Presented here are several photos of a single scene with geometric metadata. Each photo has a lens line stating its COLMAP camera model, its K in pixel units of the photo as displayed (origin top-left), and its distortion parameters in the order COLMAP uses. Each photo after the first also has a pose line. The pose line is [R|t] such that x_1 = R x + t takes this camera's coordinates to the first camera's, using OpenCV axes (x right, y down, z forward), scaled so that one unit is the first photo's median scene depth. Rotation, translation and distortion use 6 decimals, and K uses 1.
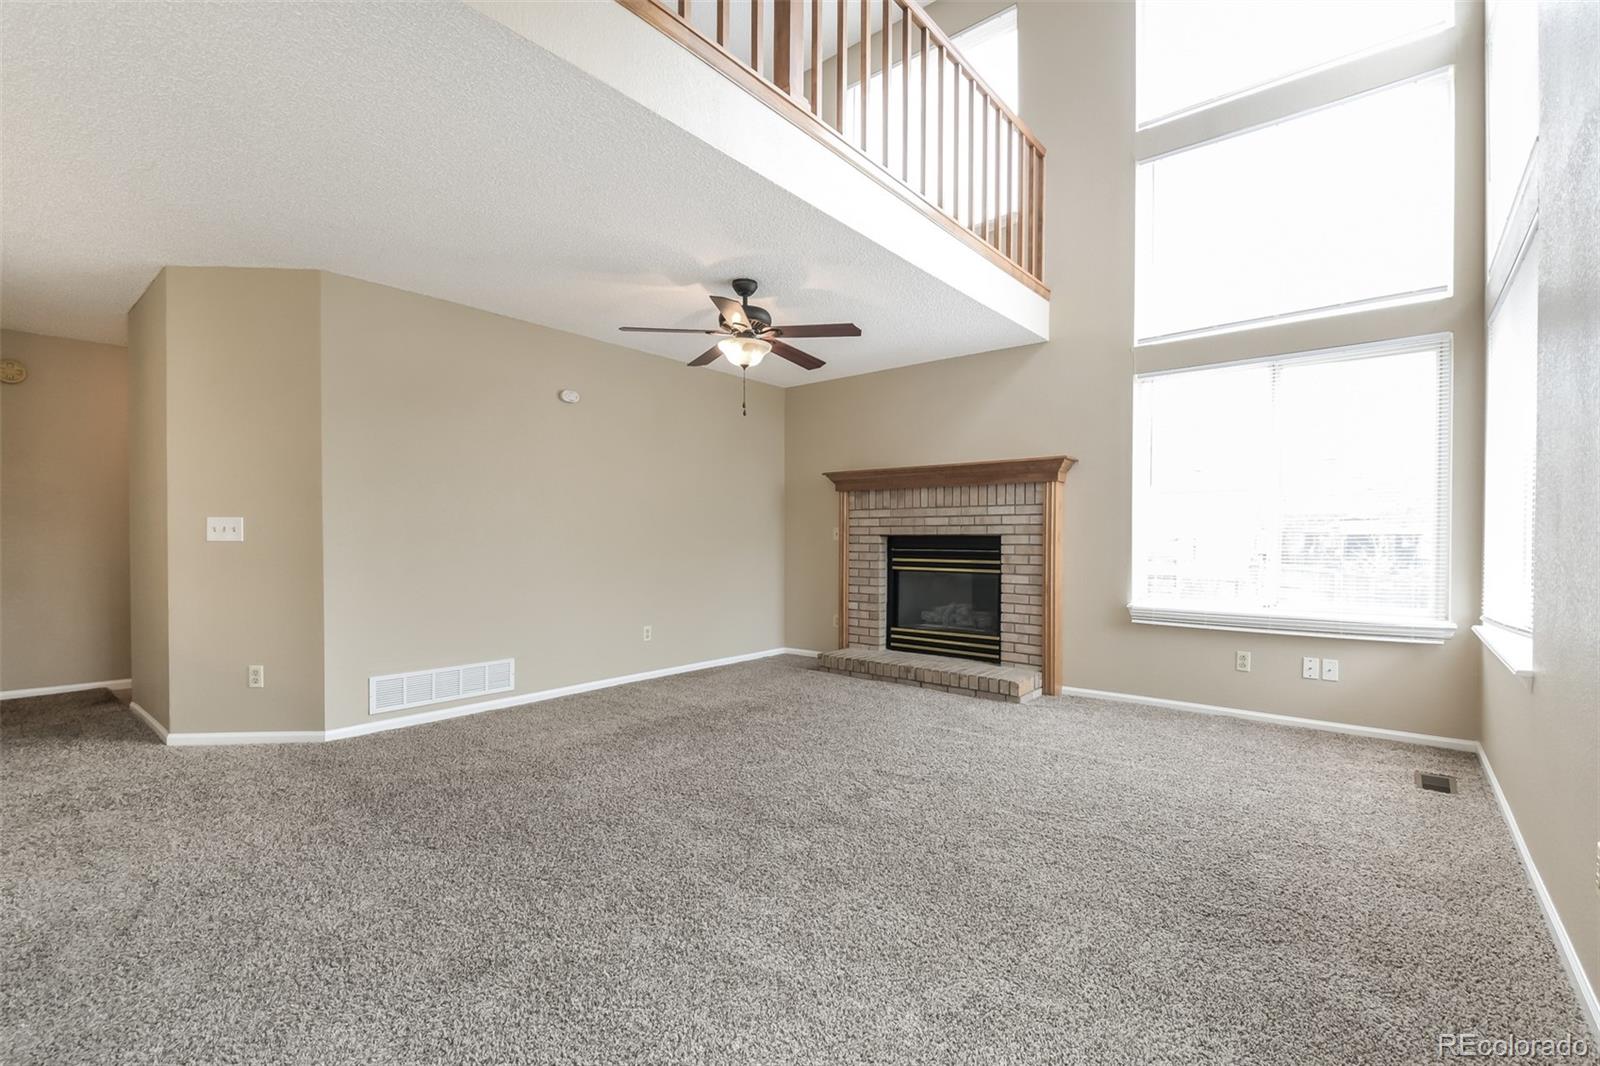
lens RADIAL K [[698.1, 0, 808.0], [0, 698.1, 545.4], [0, 0, 1]] dist [0.000052, -0.000132]
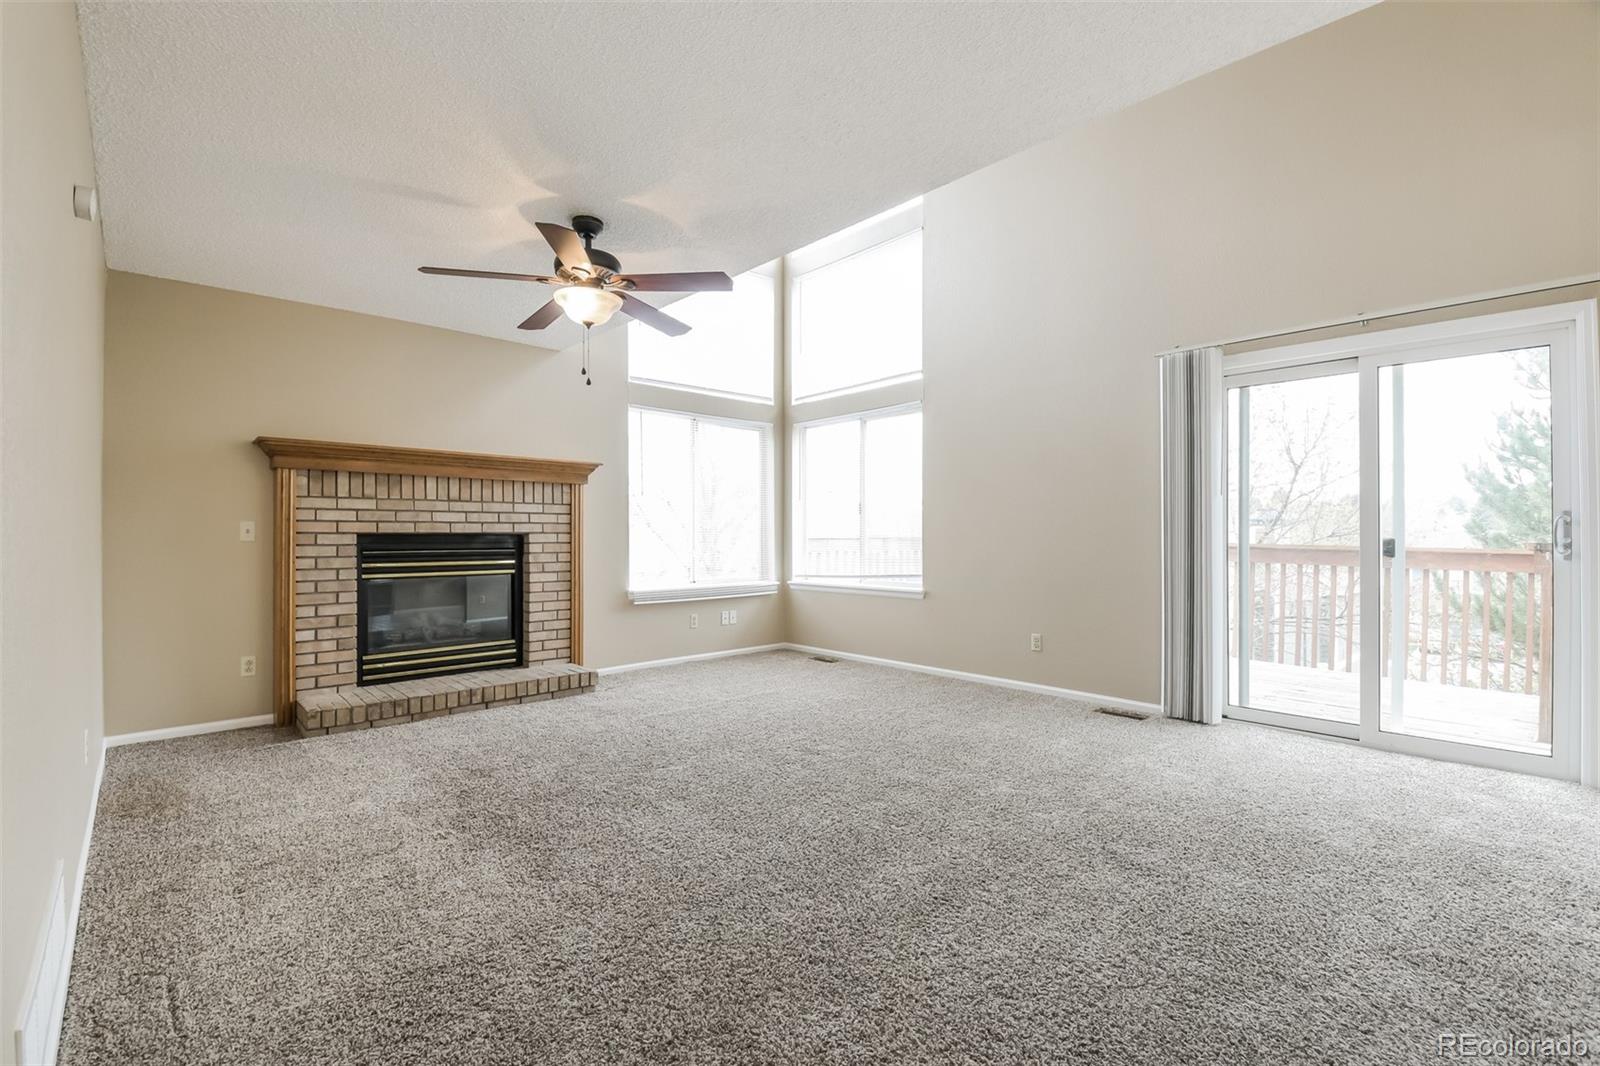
lens RADIAL K [[696.9, 0, 800.0], [0, 696.9, 533.0], [0, 0, 1]] dist [-0.001322, -0.000137]
pose [[0.116802, 0.003230, 0.993150, -0.595903], [0.014594, 0.999881, -0.004968, -0.004572], [-0.993048, 0.015075, 0.116741, 0.464327]]
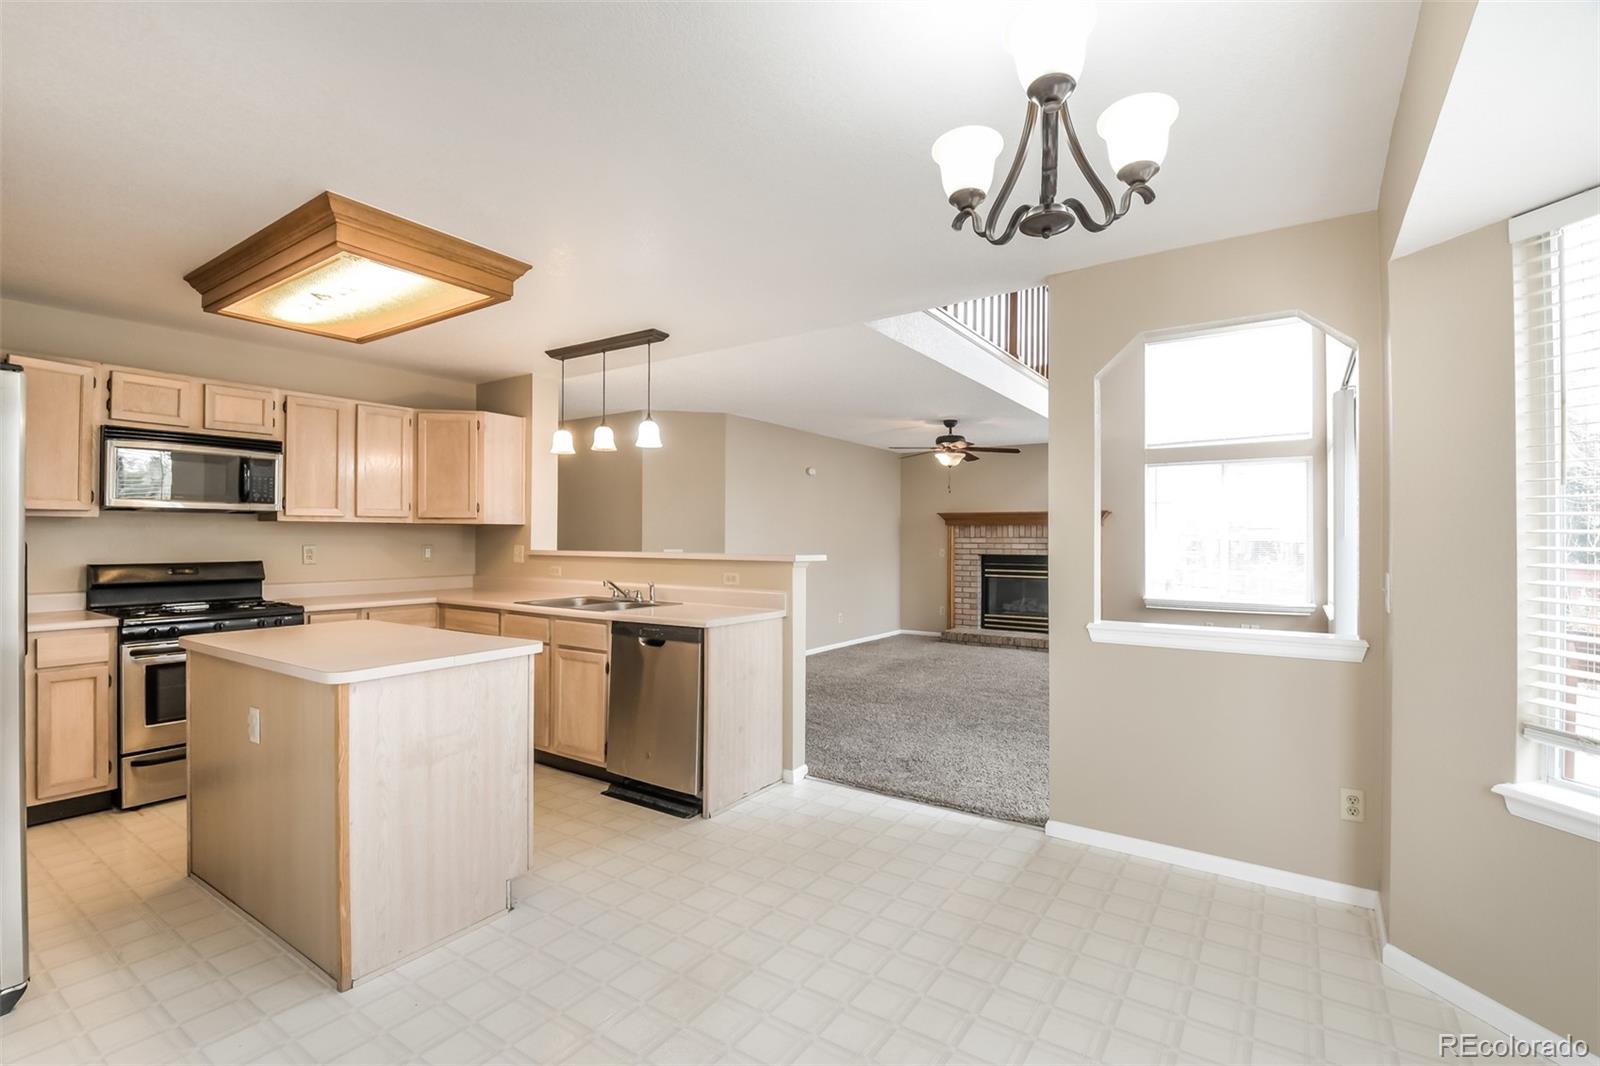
lens RADIAL K [[723.8, 0, 800.0], [0, 723.8, 533.0], [0, 0, 1]] dist [0.027927, -0.030597]
pose [[0.994796, 0.003455, 0.101829, -0.471118], [-0.001426, 0.999799, -0.019995, -0.030521], [-0.101878, 0.019745, 0.994601, -0.581495]]
